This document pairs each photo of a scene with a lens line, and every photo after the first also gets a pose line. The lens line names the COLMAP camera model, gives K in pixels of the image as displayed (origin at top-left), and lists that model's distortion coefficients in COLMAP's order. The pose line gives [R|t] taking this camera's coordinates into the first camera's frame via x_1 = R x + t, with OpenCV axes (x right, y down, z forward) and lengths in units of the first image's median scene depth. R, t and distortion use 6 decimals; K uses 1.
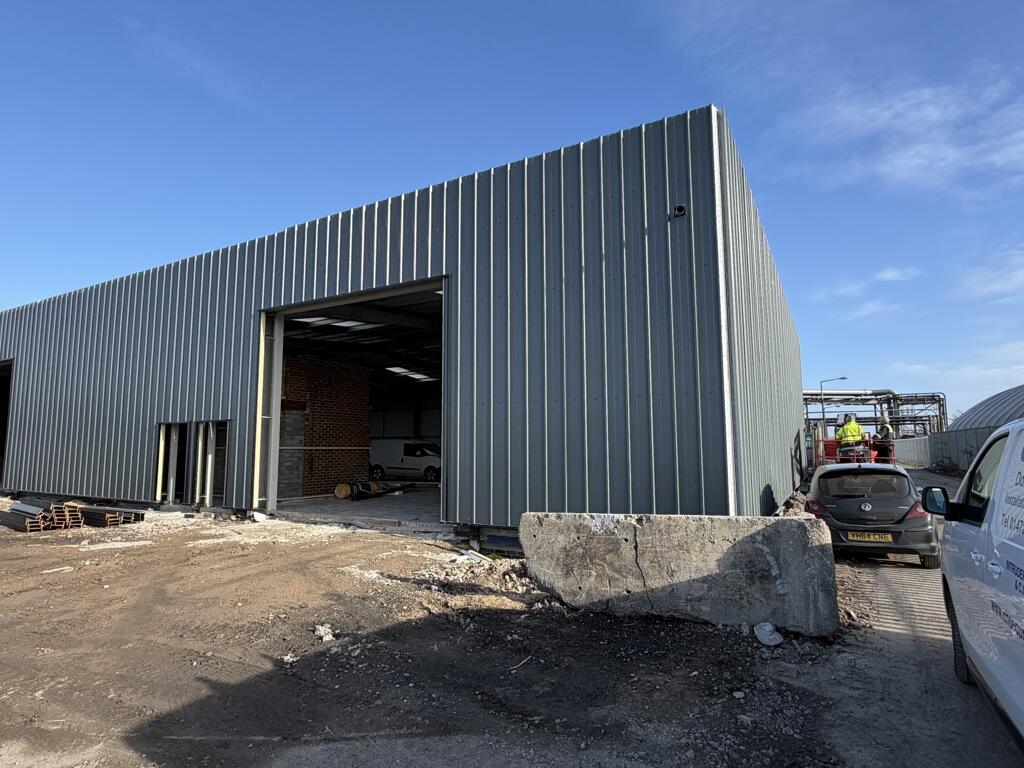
lens RADIAL K [[574.6, 0, 511.8], [0, 574.6, 385.9], [0, 0, 1]] dist [0.000398, 0.002289]
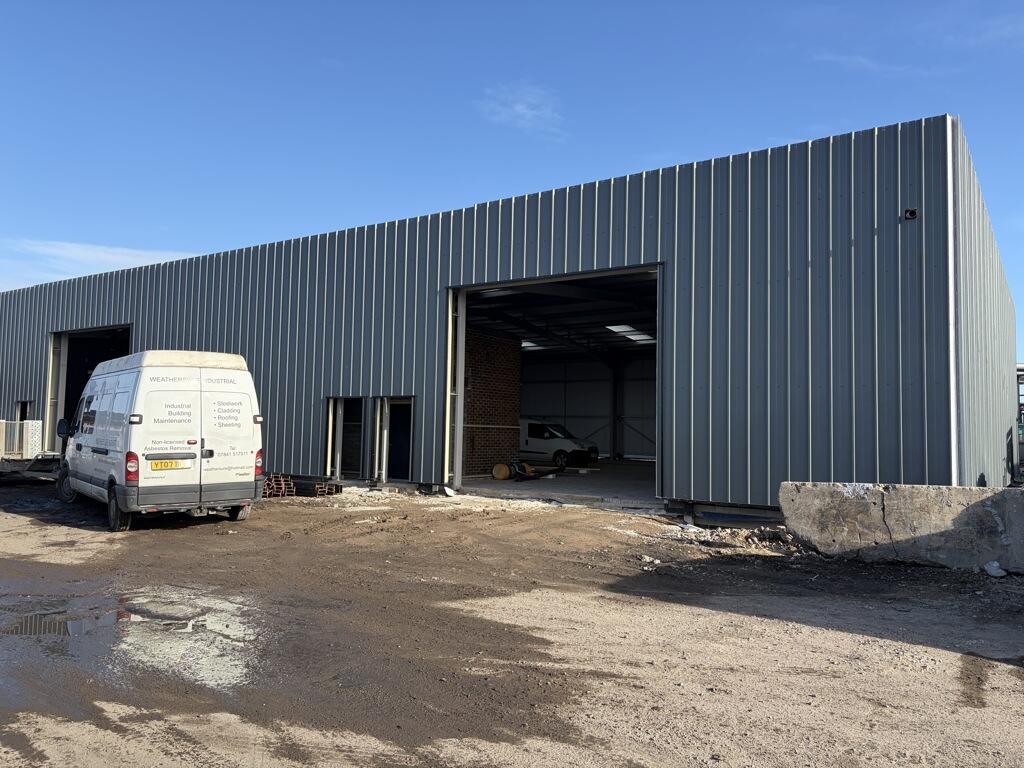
lens RADIAL K [[791.0, 0, 516.6], [0, 791.0, 382.7], [0, 0, 1]] dist [0.055629, -0.056006]
pose [[0.996500, 0.018082, -0.081619, -0.265016], [-0.014407, 0.998865, 0.045394, -0.038855], [0.082347, -0.044060, 0.995629, -0.474858]]
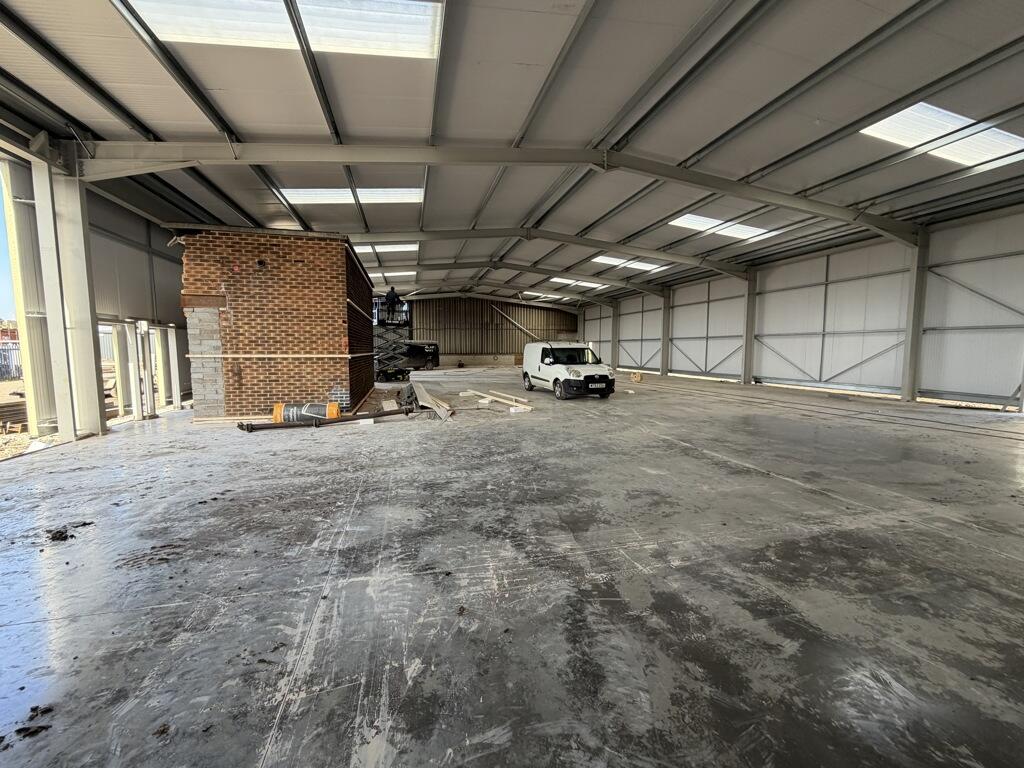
lens RADIAL K [[411.3, 0, 508.1], [0, 411.3, 384.9], [0, 0, 1]] dist [0.003680, 0.000459]
pose [[0.700654, 0.060568, -0.710926, 0.476884], [0.076916, 0.984172, 0.159652, 0.134644], [0.709343, -0.166542, 0.684906, 1.366024]]
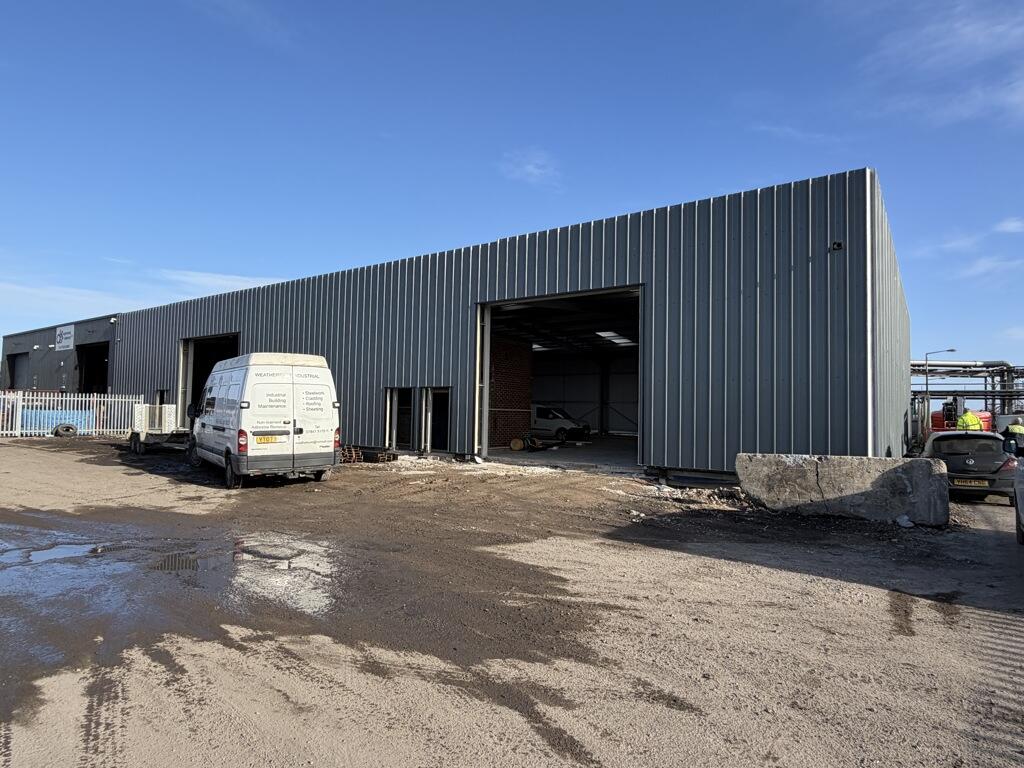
lens RADIAL K [[599.6, 0, 508.6], [0, 599.6, 385.6], [0, 0, 1]] dist [0.002528, -0.002427]
pose [[0.993935, 0.018984, -0.108317, -0.280620], [-0.012261, 0.997976, 0.062400, -0.040373], [0.109283, -0.060694, 0.992156, -0.456743]]
